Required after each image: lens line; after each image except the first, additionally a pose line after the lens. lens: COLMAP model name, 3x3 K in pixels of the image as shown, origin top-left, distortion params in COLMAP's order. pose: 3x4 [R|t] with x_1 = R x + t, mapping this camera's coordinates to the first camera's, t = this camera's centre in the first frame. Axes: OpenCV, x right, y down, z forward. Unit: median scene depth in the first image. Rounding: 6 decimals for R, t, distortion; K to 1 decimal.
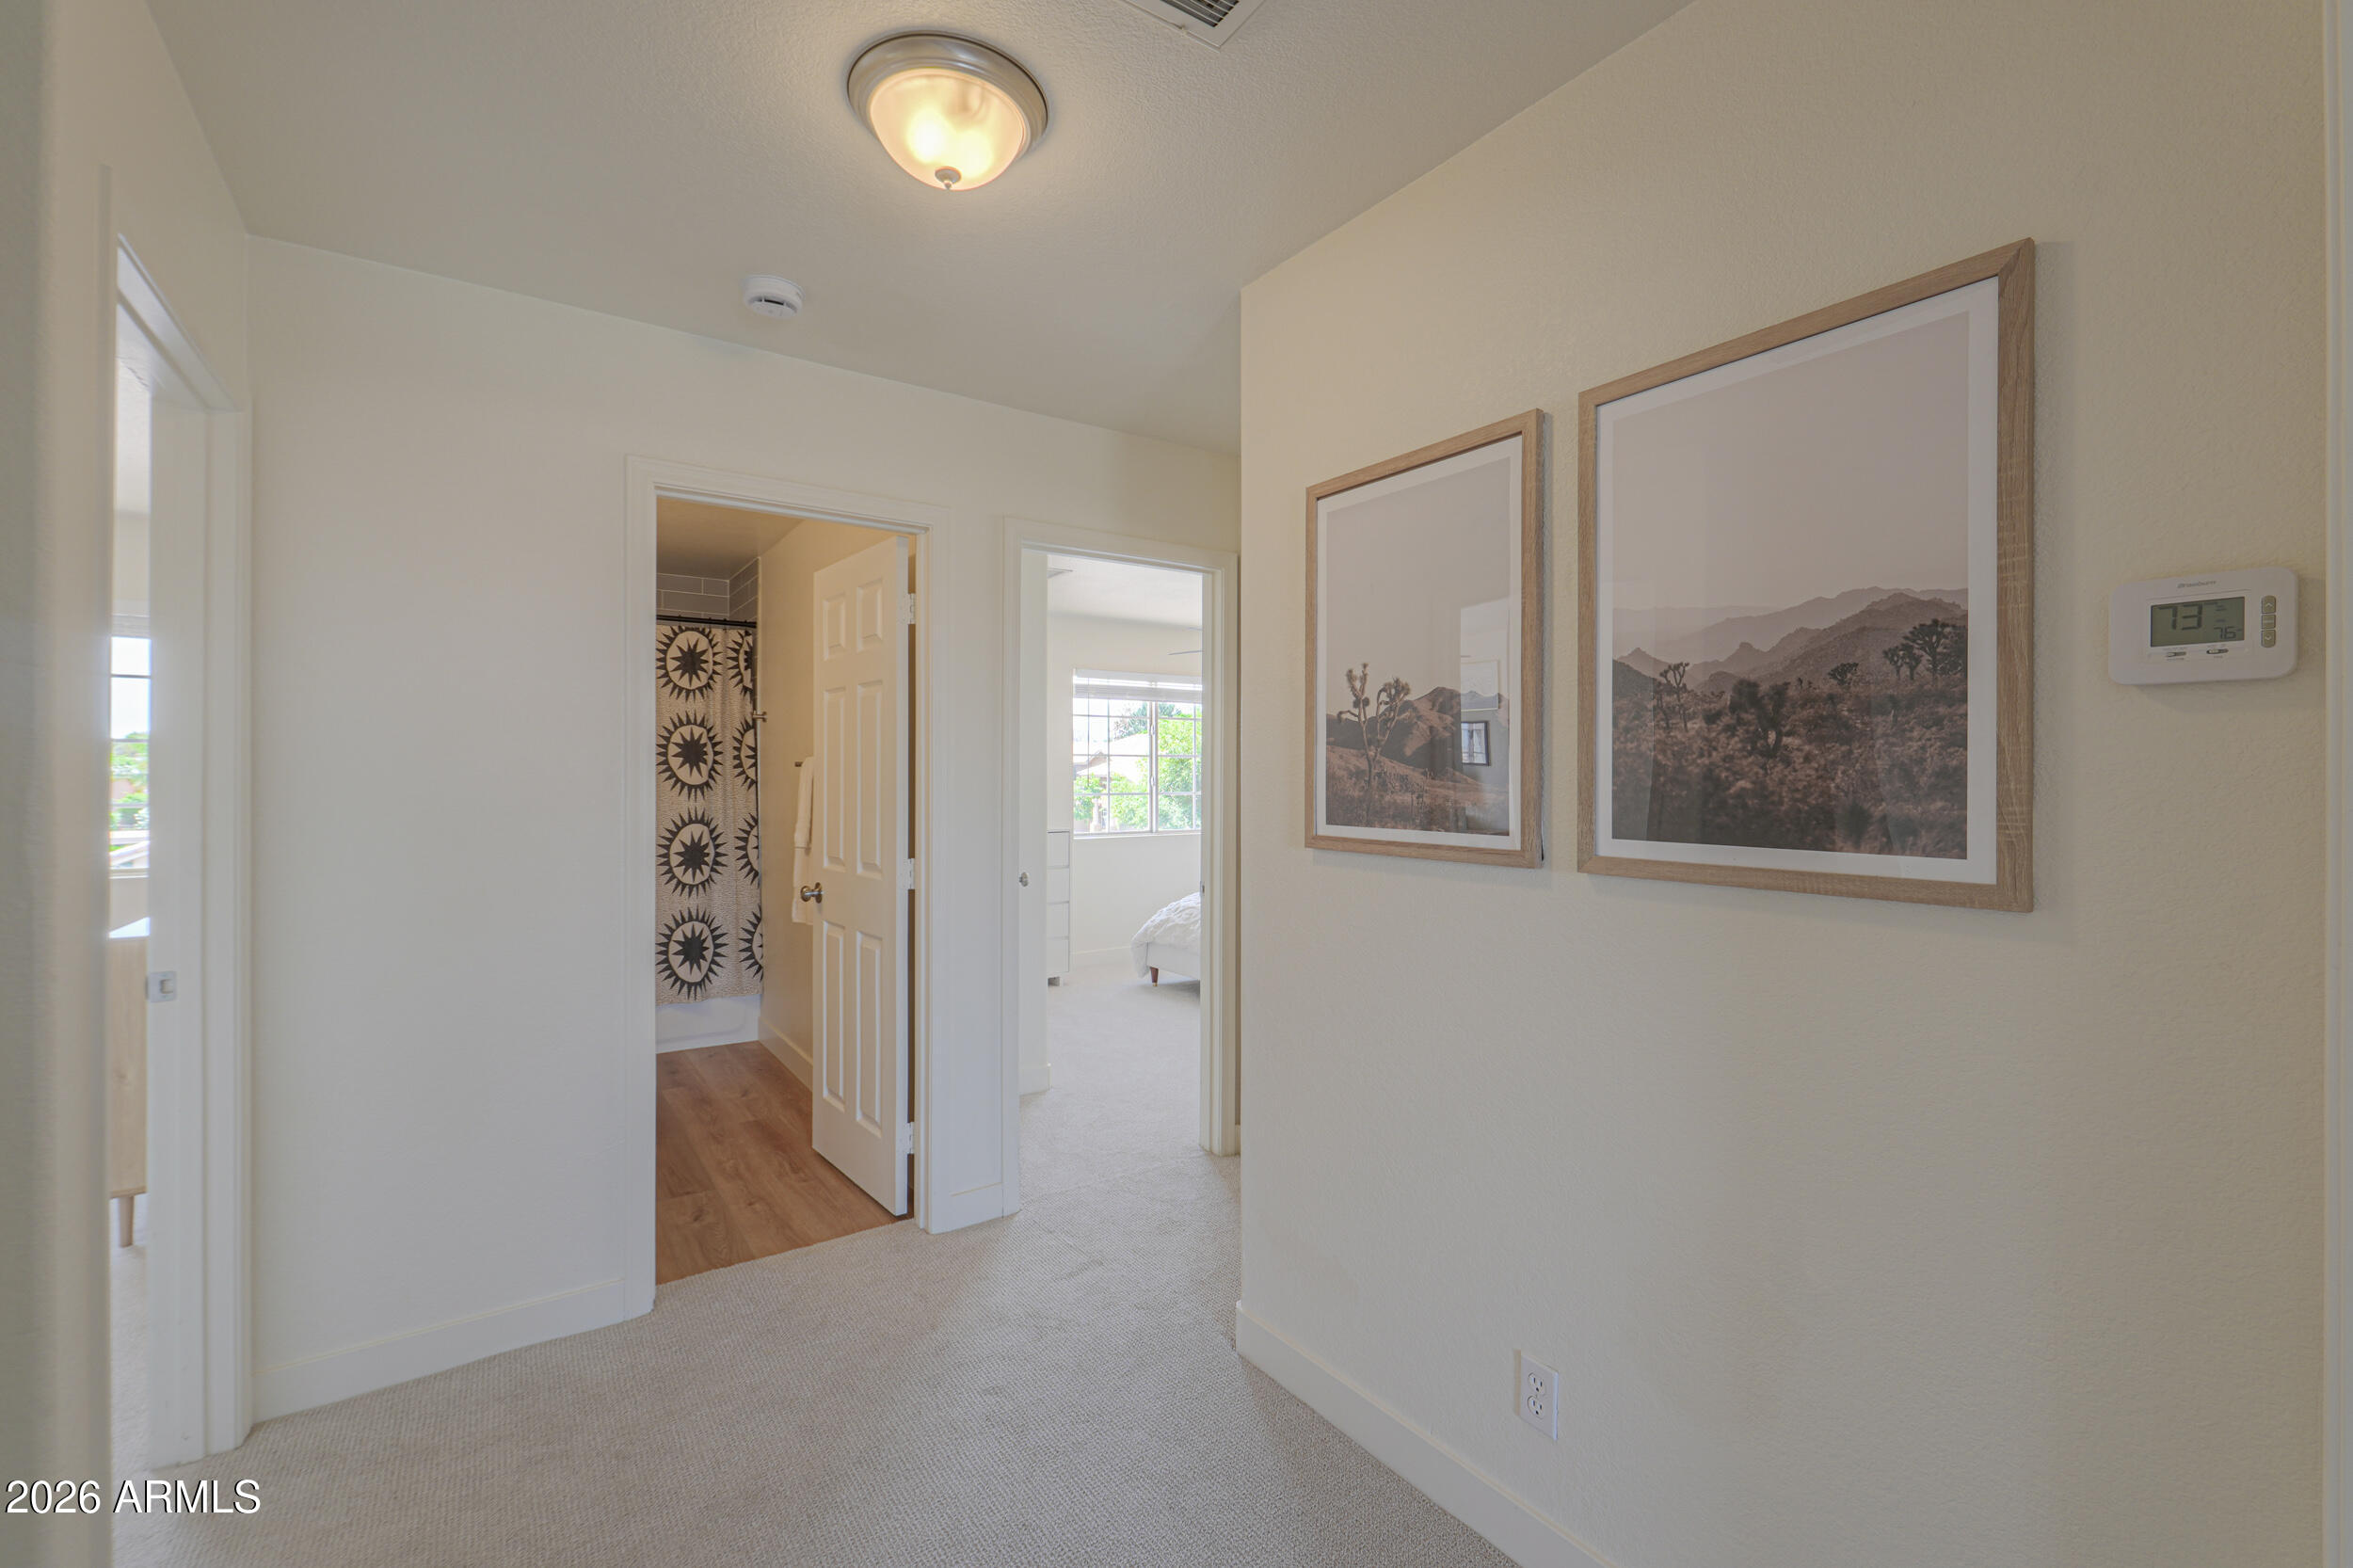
lens RADIAL K [[993.2, 0, 1184.4], [0, 993.2, 776.1], [0, 0, 1]] dist [-0.000612, 0.000340]
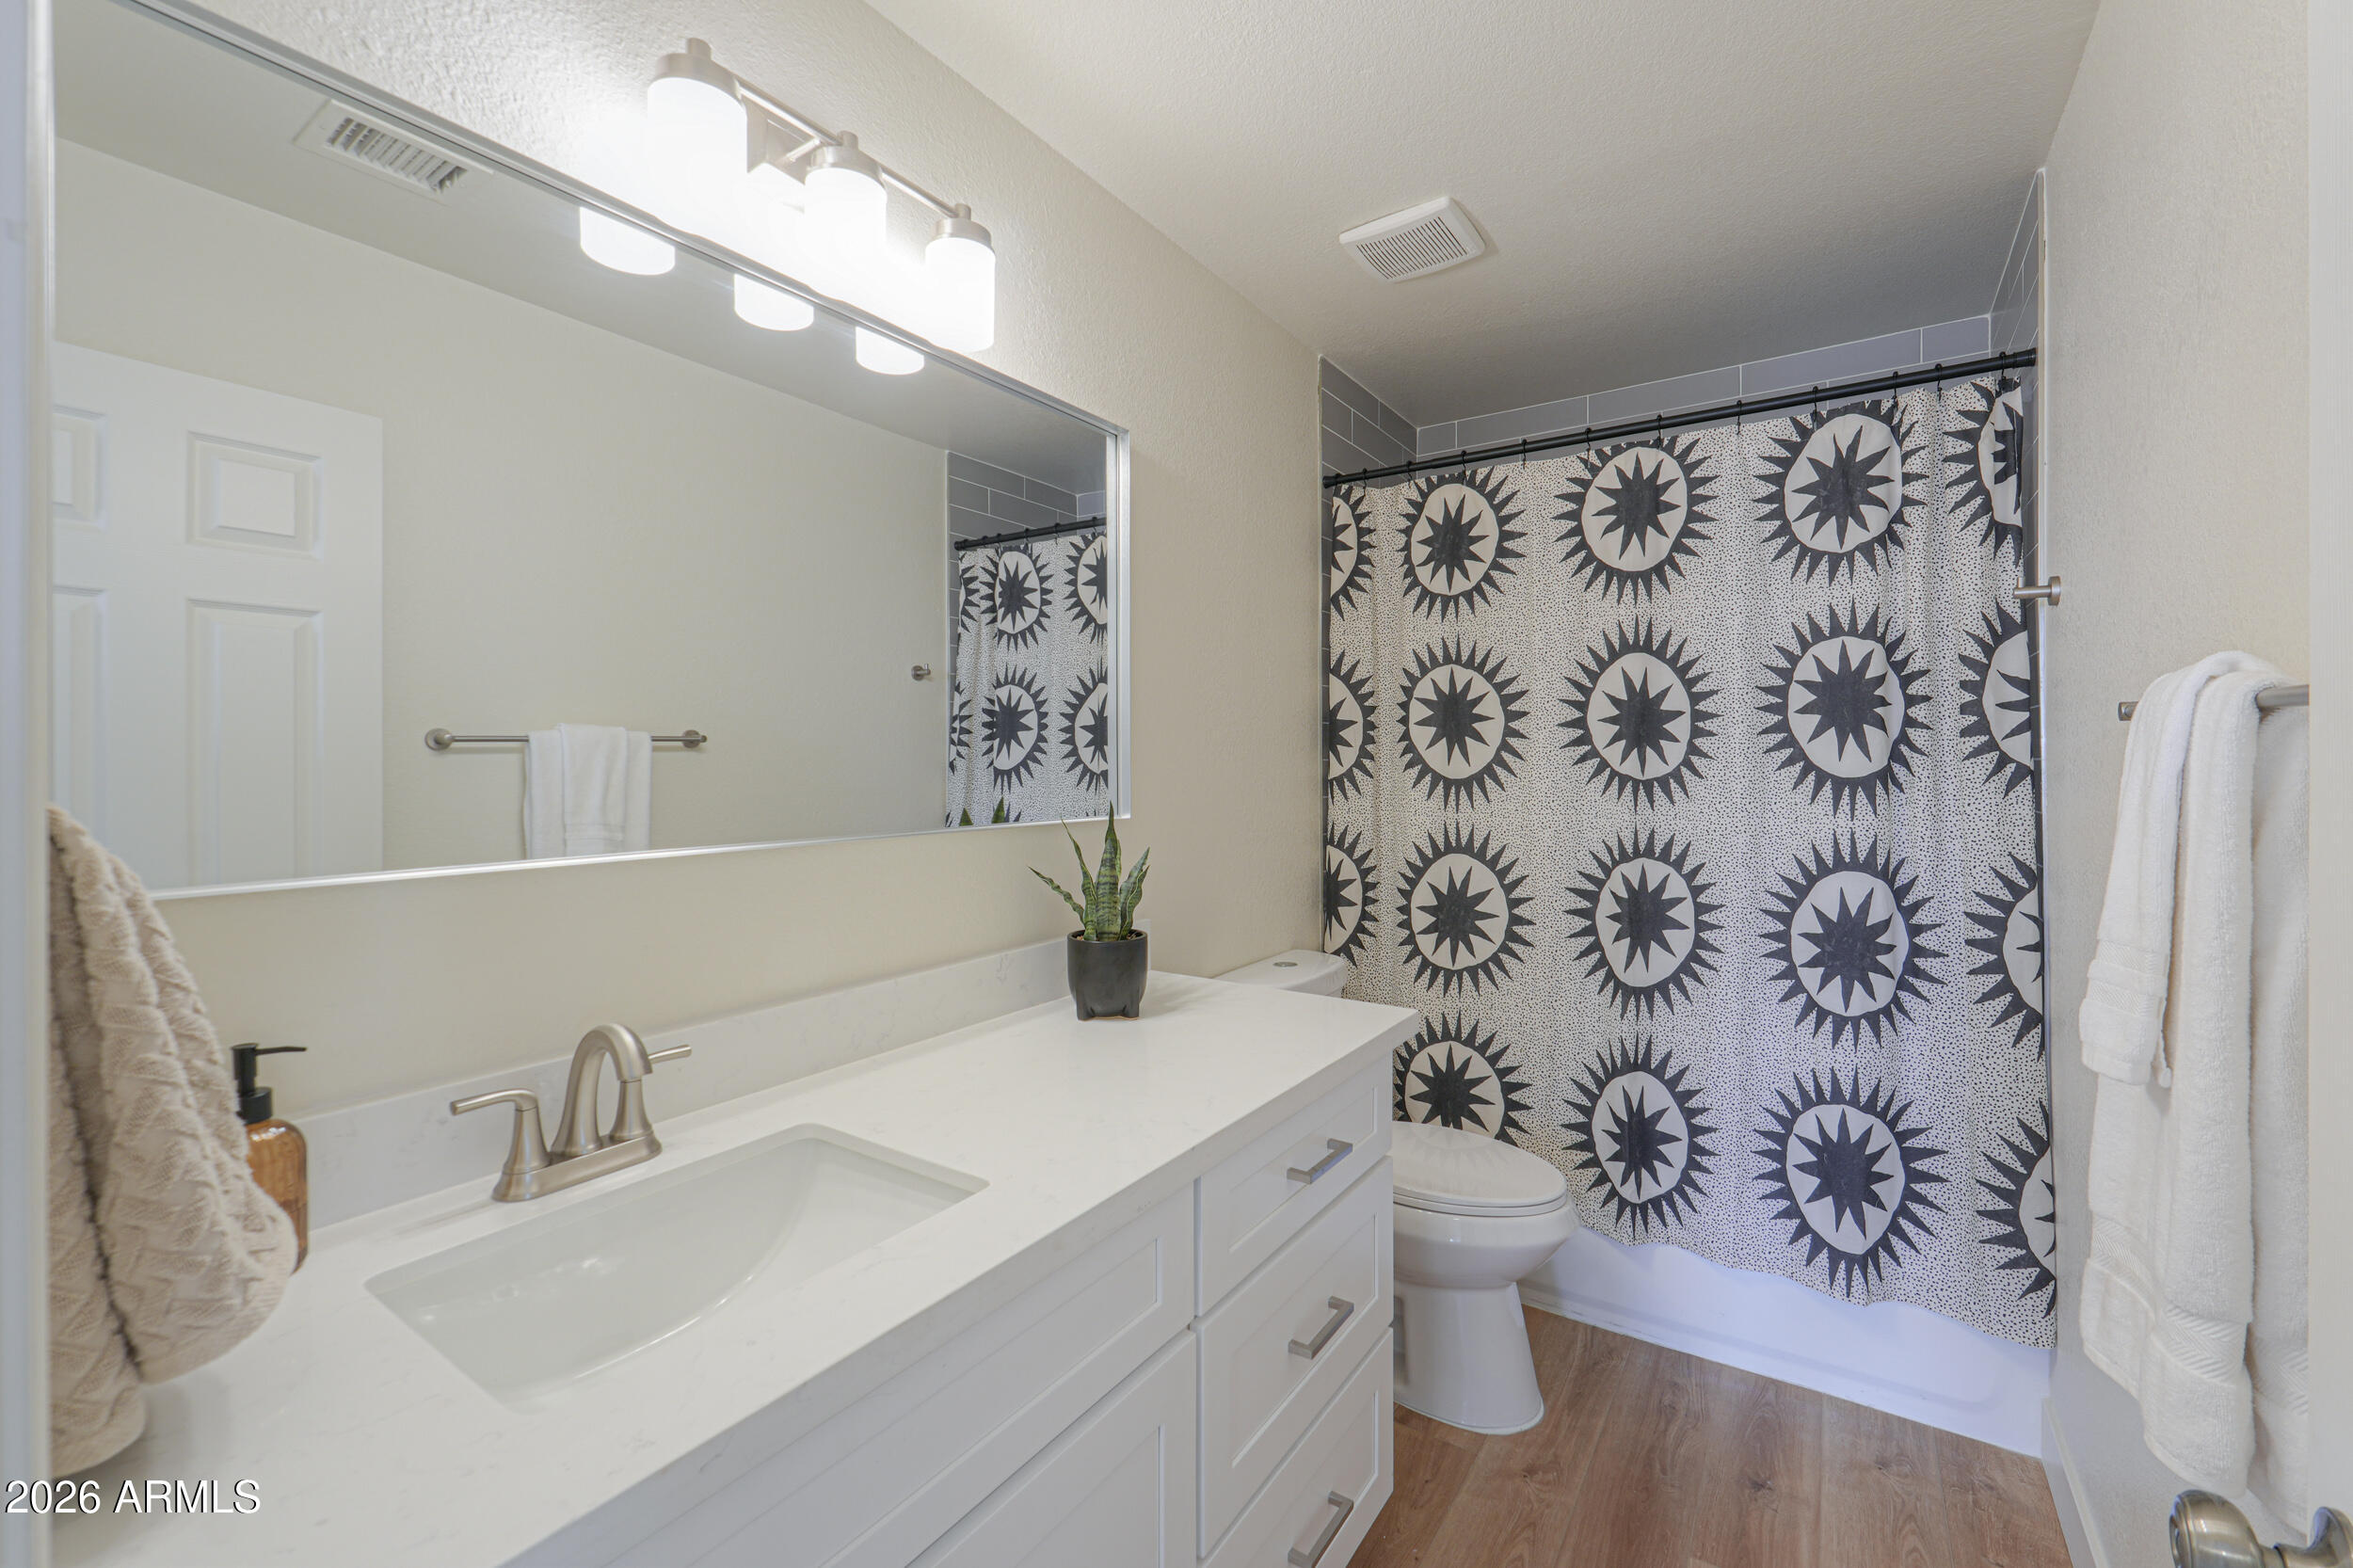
lens RADIAL K [[993.2, 0, 1163.0], [0, 993.2, 761.6], [0, 0, 1]] dist [-0.000612, 0.000340]
pose [[0.337008, -0.001349, -0.941501, -0.292844], [0.003853, 0.999993, -0.000054, 0.001155], [0.941494, -0.003609, 0.337011, 0.873779]]
